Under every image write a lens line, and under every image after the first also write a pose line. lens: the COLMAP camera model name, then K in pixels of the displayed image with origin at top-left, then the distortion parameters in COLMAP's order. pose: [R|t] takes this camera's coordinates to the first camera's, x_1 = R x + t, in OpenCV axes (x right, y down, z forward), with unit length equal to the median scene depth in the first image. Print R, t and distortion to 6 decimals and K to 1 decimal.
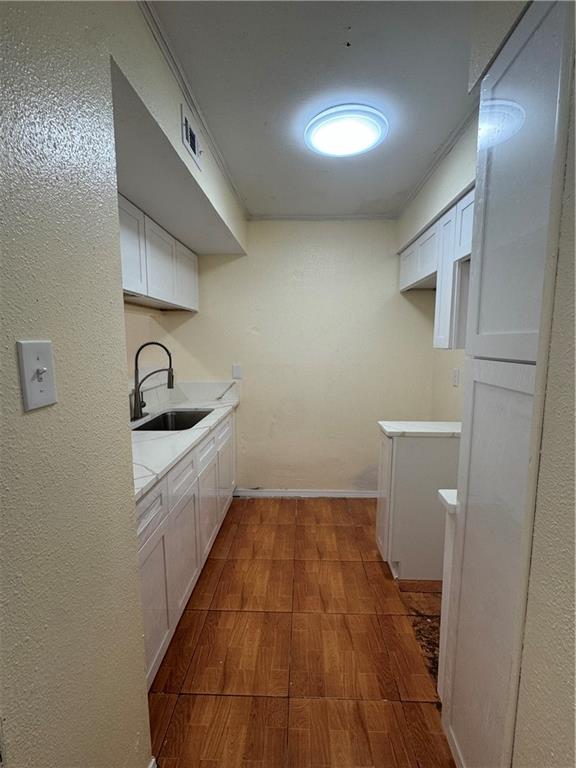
lens RADIAL K [[348.2, 0, 288.0], [0, 348.2, 384.0], [0, 0, 1]] dist [-0.003647, -0.000258]
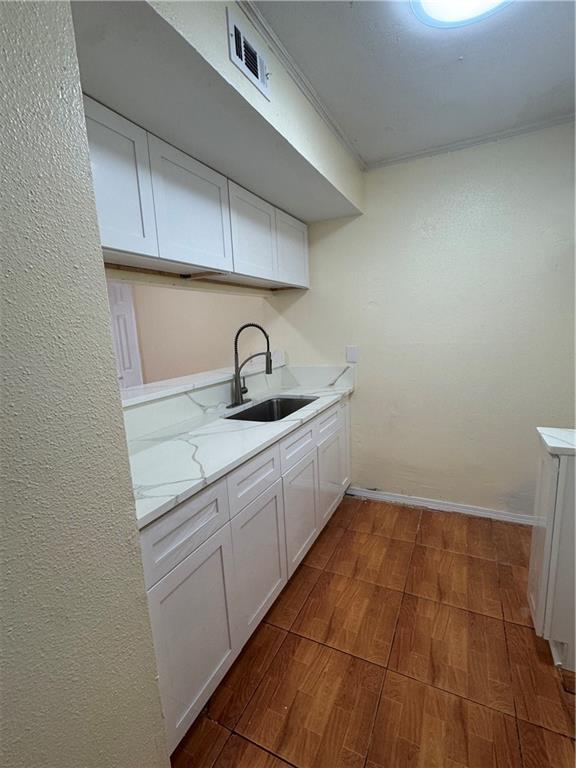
lens RADIAL K [[348.2, 0, 288.0], [0, 348.2, 384.0], [0, 0, 1]] dist [-0.003647, -0.000258]
pose [[0.912280, 0.021960, -0.408979, 0.085714], [-0.001377, 0.998720, 0.050554, -0.006999], [0.409566, -0.045556, 0.911142, 0.183427]]
